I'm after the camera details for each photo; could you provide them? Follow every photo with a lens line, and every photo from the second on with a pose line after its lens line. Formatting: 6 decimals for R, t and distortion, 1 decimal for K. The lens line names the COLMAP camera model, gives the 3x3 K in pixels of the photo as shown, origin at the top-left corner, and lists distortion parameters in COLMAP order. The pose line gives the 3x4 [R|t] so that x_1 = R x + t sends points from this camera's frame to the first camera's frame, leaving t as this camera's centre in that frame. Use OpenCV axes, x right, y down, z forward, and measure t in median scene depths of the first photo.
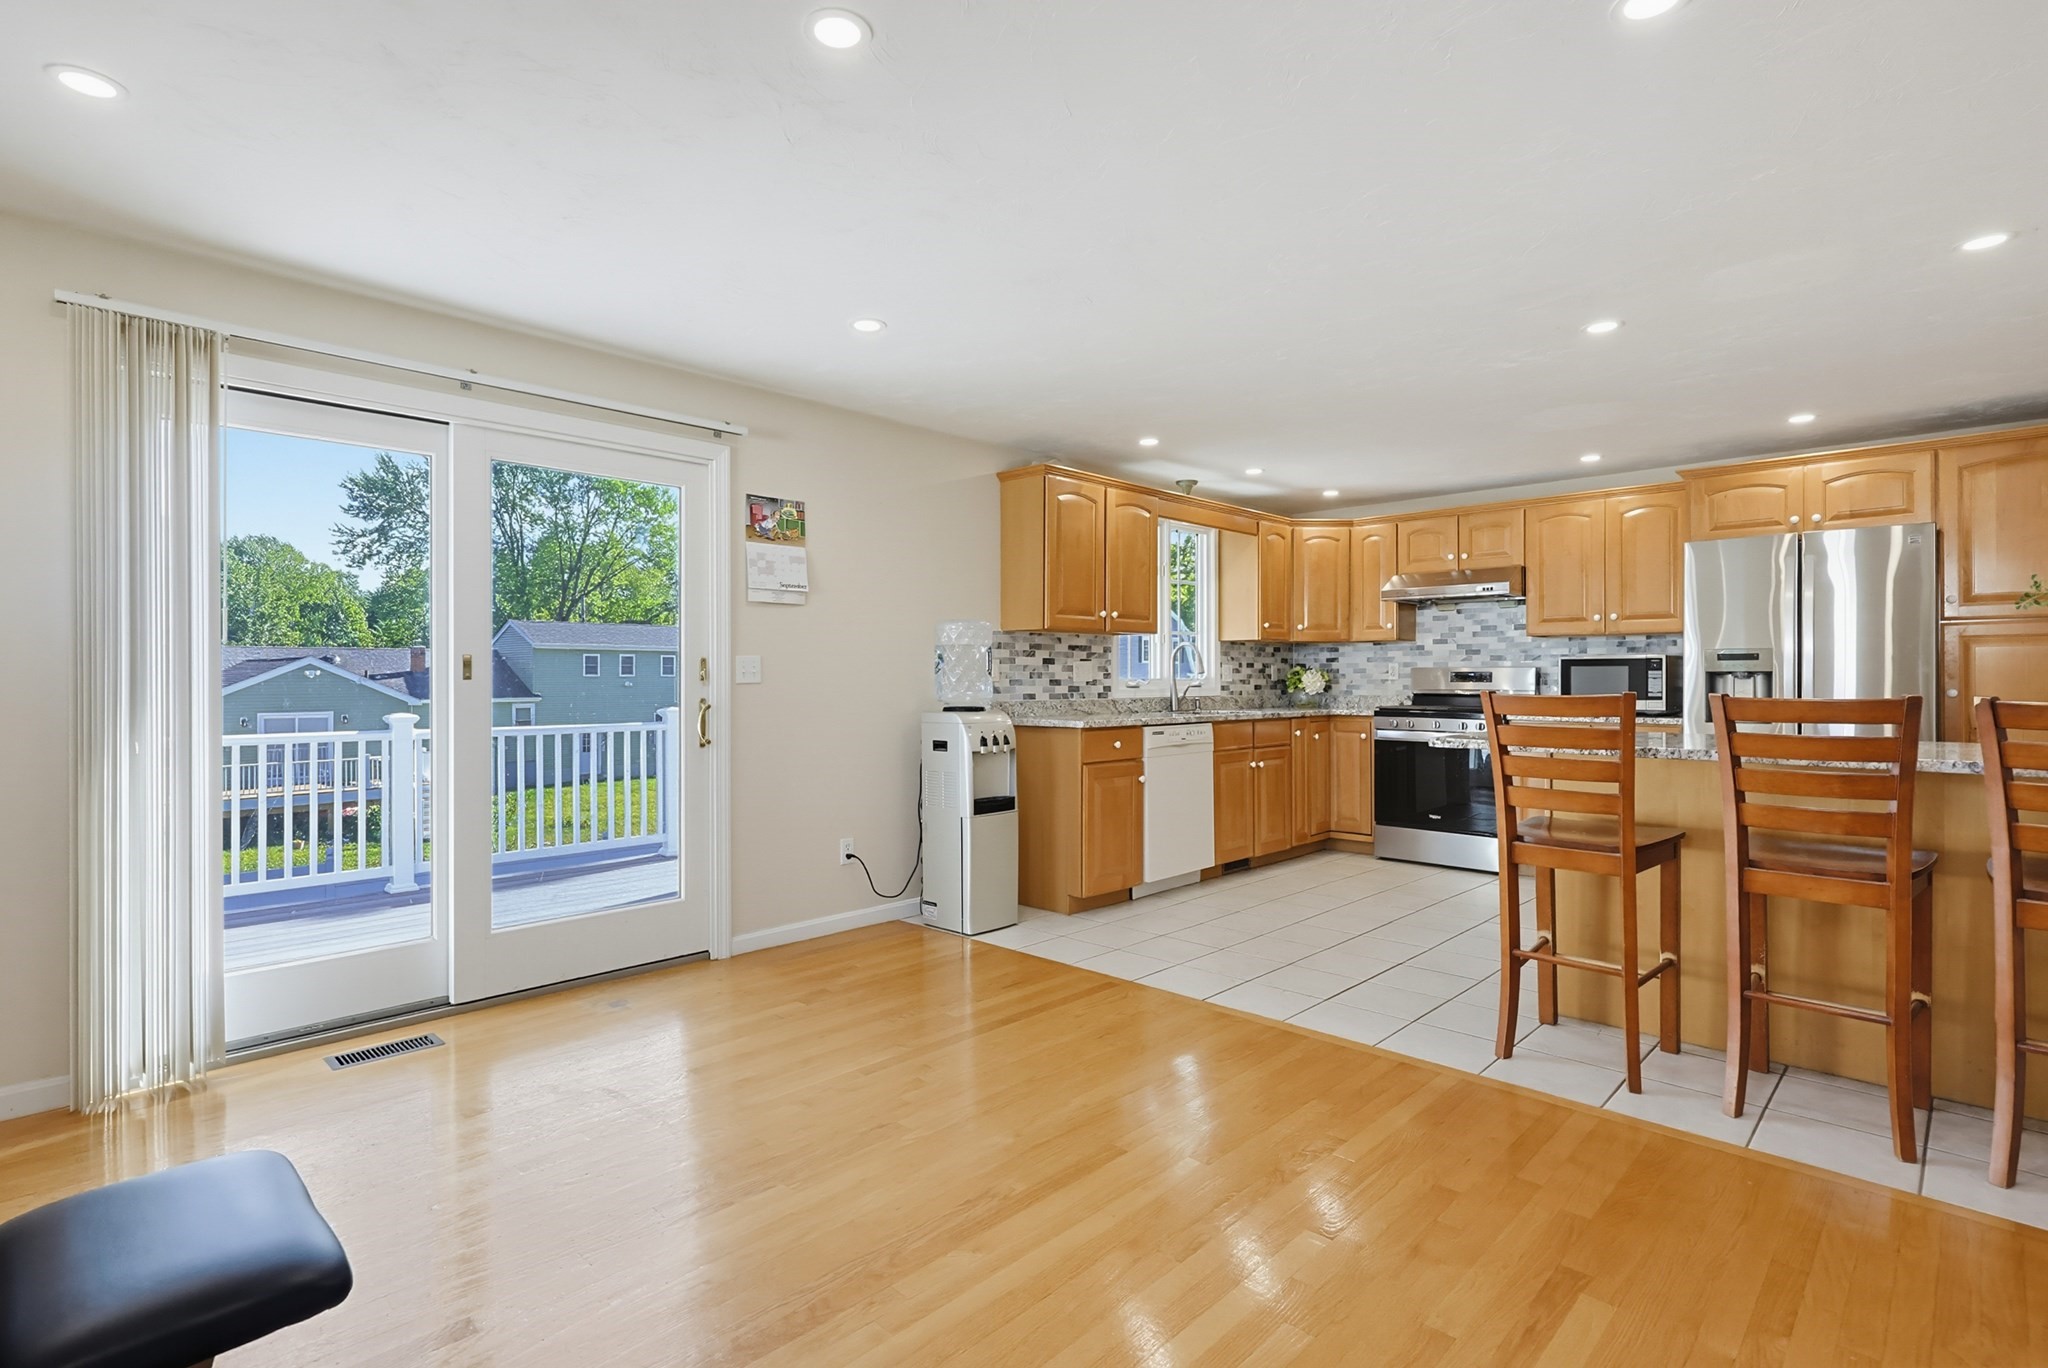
lens RADIAL K [[985.2, 0, 1024.0], [0, 985.2, 684.0], [0, 0, 1]] dist [-0.031407, -0.000107]
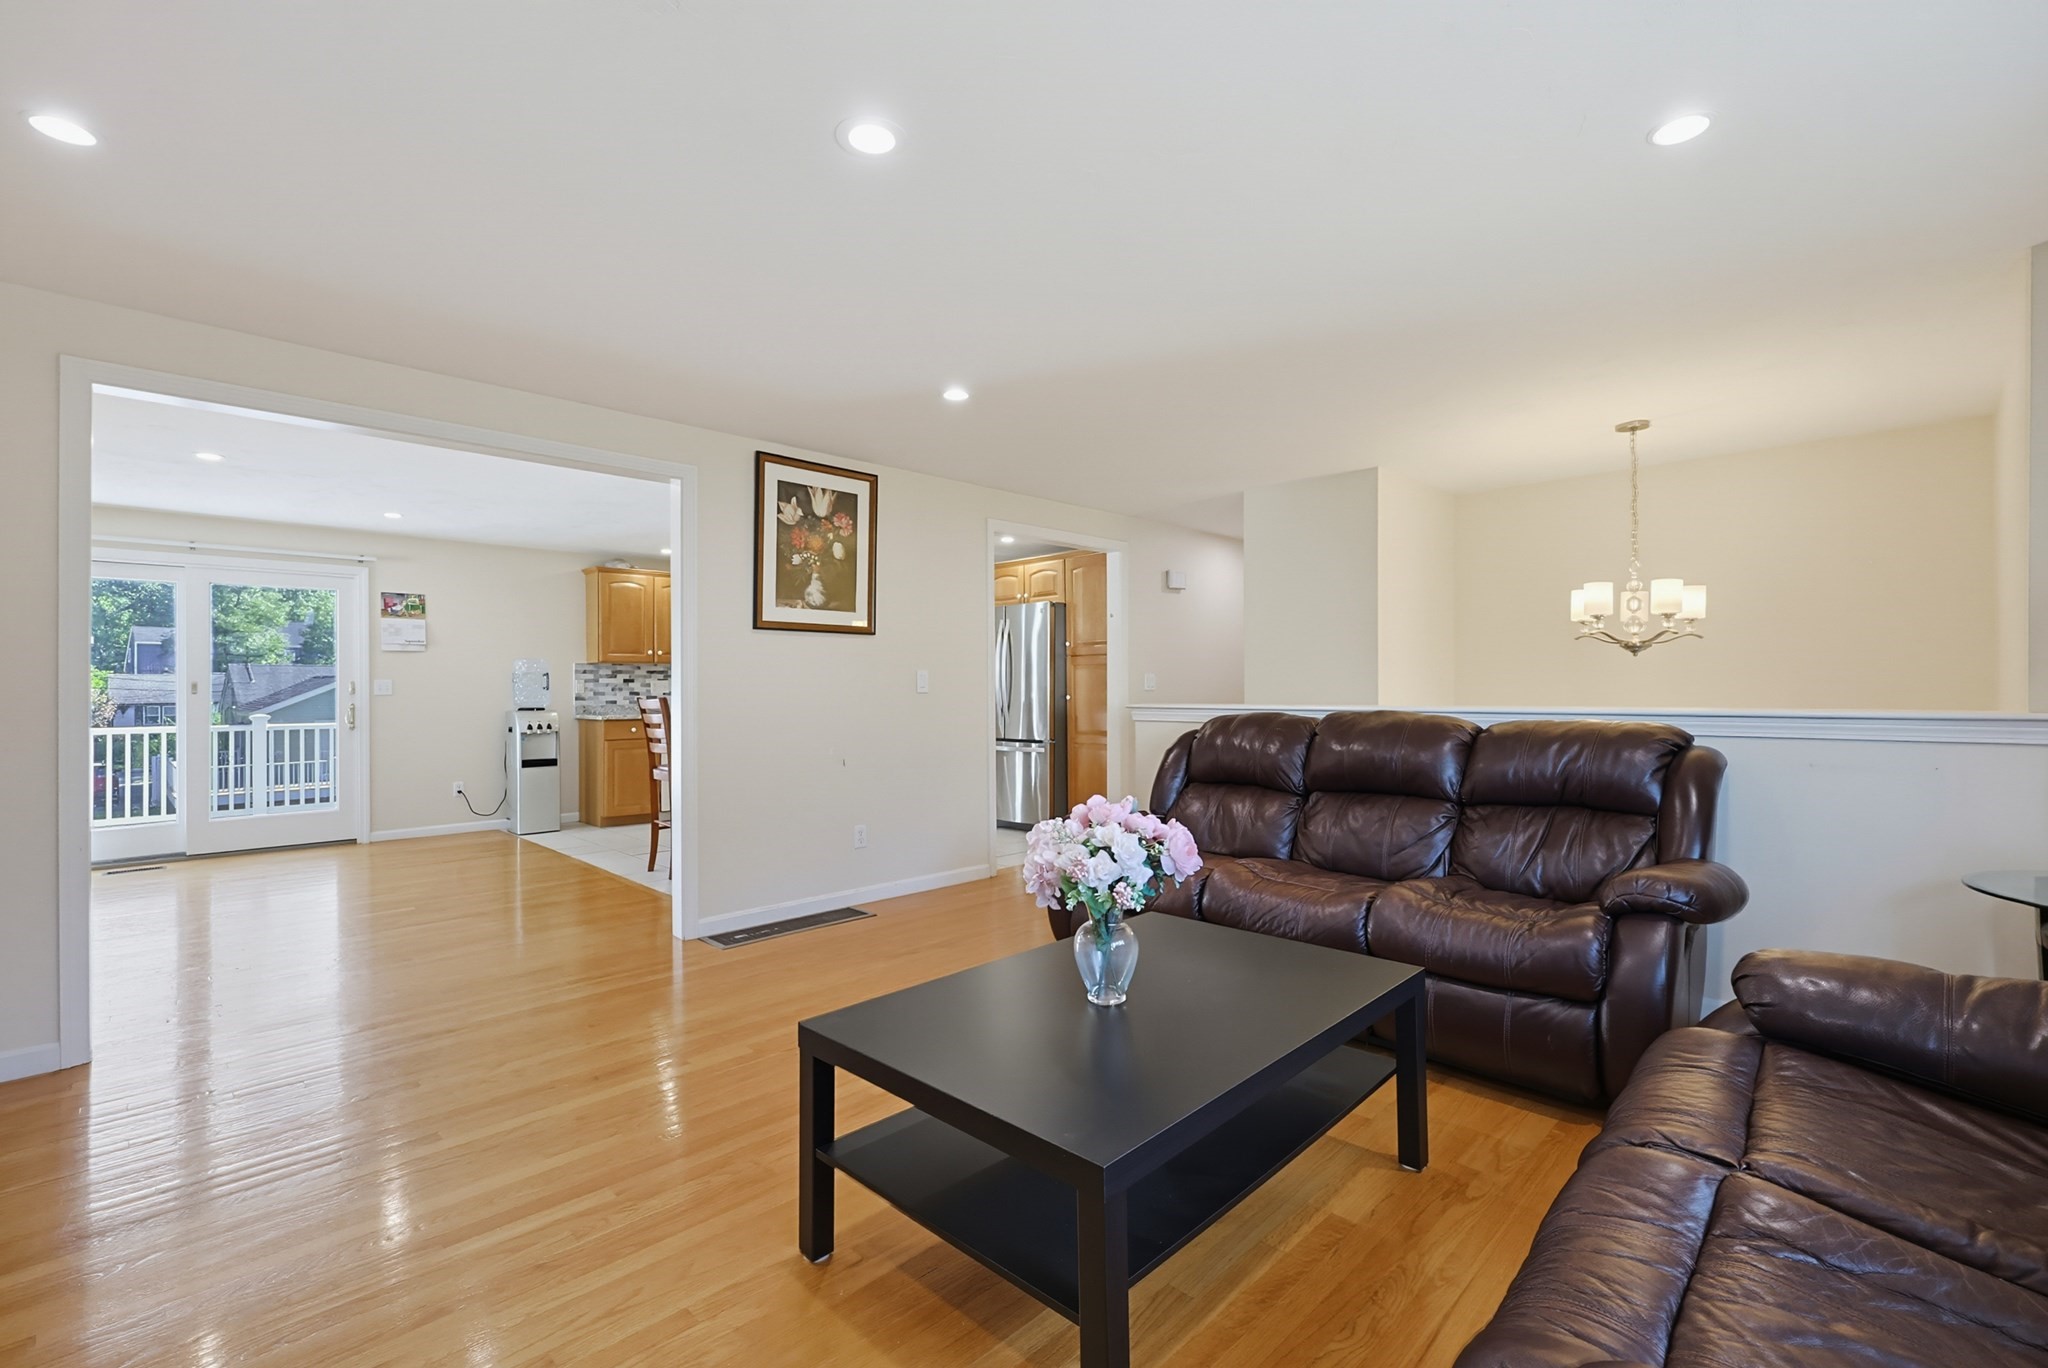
lens RADIAL K [[897.0, 0, 1024.0], [0, 897.0, 684.0], [0, 0, 1]] dist [-0.002448, -0.000112]
pose [[0.999859, -0.002566, -0.016587, 0.625795], [0.002416, 0.999956, -0.009034, -0.002105], [0.016609, 0.008993, 0.999822, -0.434742]]
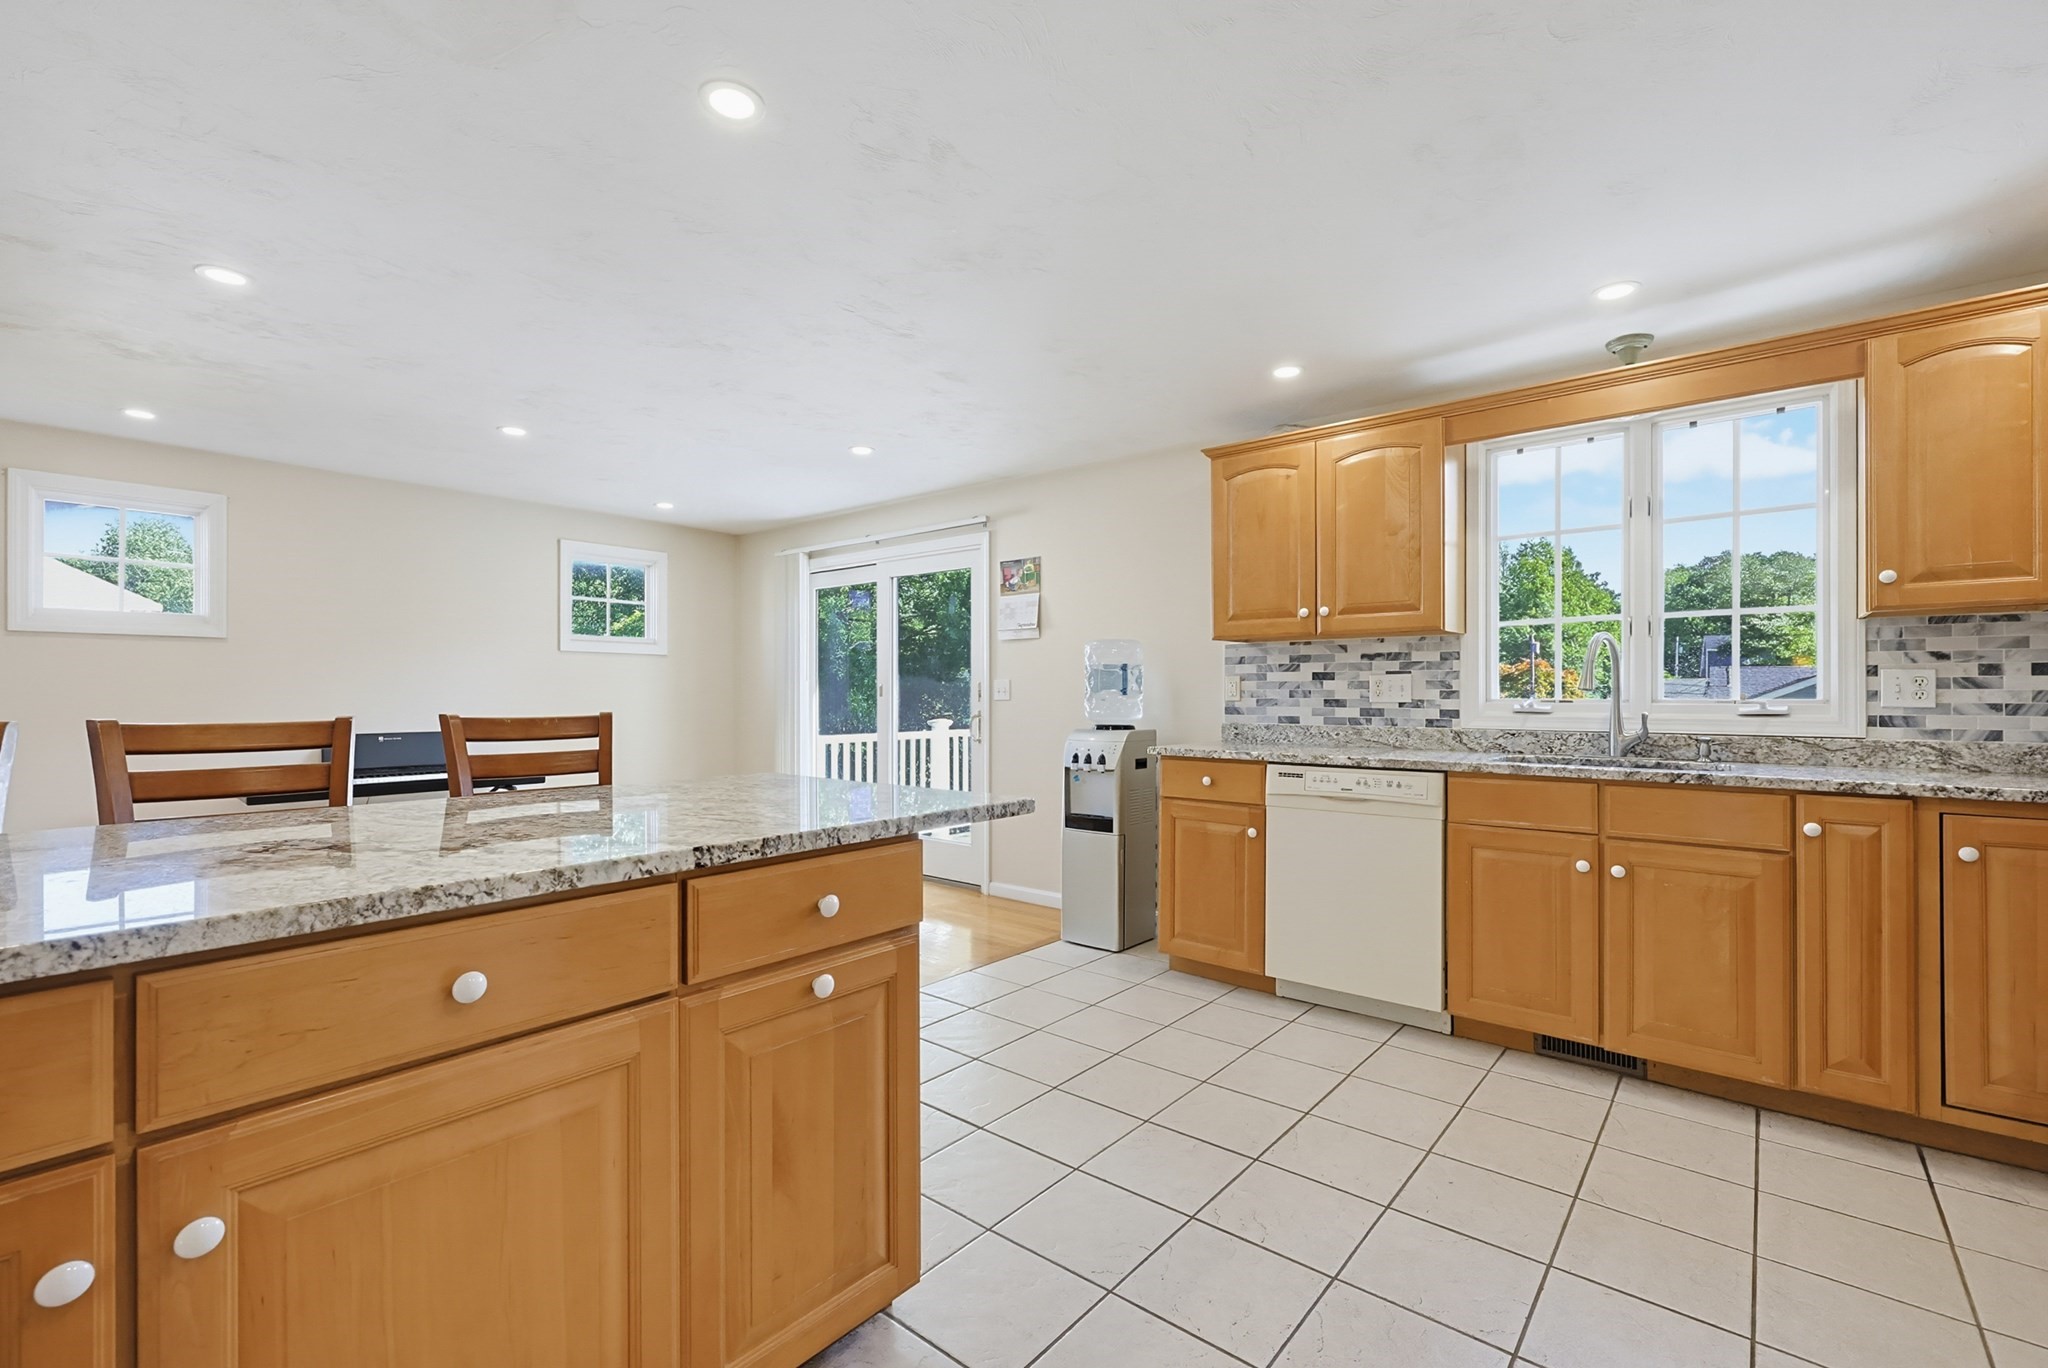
lens RADIAL K [[897.0, 0, 1024.0], [0, 897.0, 684.0], [0, 0, 1]] dist [-0.002448, -0.000112]
pose [[0.065401, -0.009691, -0.997812, 0.635627], [-0.006664, 0.999926, -0.010148, -0.006895], [0.997837, 0.007313, 0.065332, 0.625489]]
